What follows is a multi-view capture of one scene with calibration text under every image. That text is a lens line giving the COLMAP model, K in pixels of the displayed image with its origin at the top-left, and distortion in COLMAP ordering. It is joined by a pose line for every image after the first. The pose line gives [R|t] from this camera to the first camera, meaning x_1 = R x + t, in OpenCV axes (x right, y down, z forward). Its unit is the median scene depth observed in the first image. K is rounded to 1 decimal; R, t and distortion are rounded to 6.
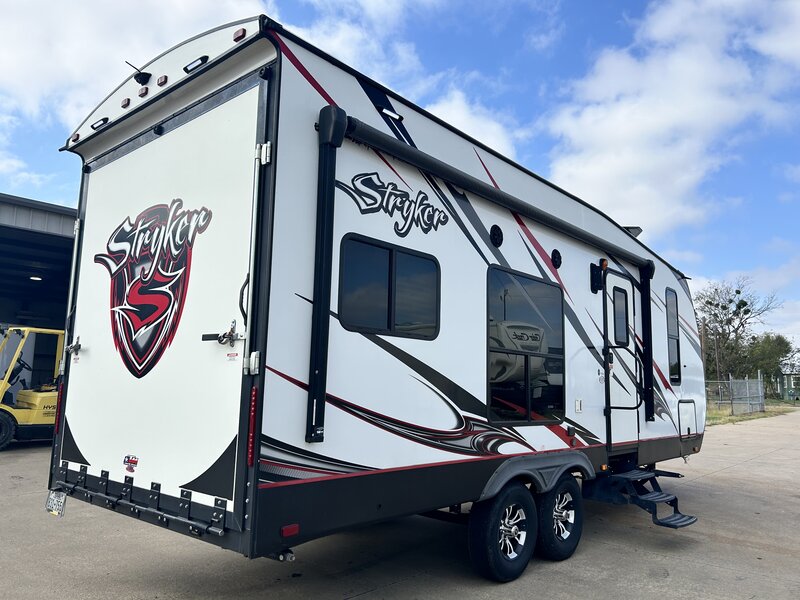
lens RADIAL K [[599.2, 0, 394.6], [0, 599.2, 301.2], [0, 0, 1]] dist [0.063755, -0.077760]
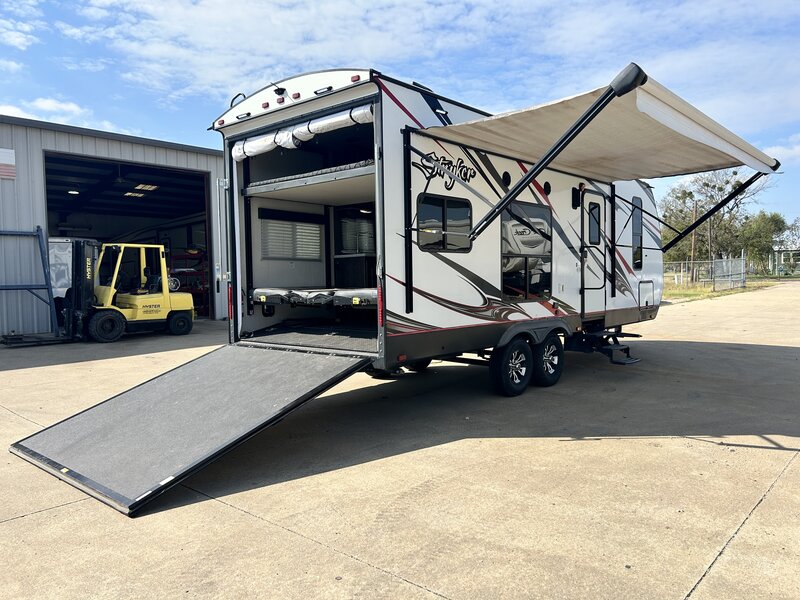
lens RADIAL K [[599.2, 0, 394.6], [0, 599.2, 301.2], [0, 0, 1]] dist [0.063755, -0.077760]
pose [[0.999199, -0.039640, -0.005441, -0.108346], [0.039976, 0.983286, 0.177622, -0.082865], [-0.001691, -0.177698, 0.984084, -0.510283]]
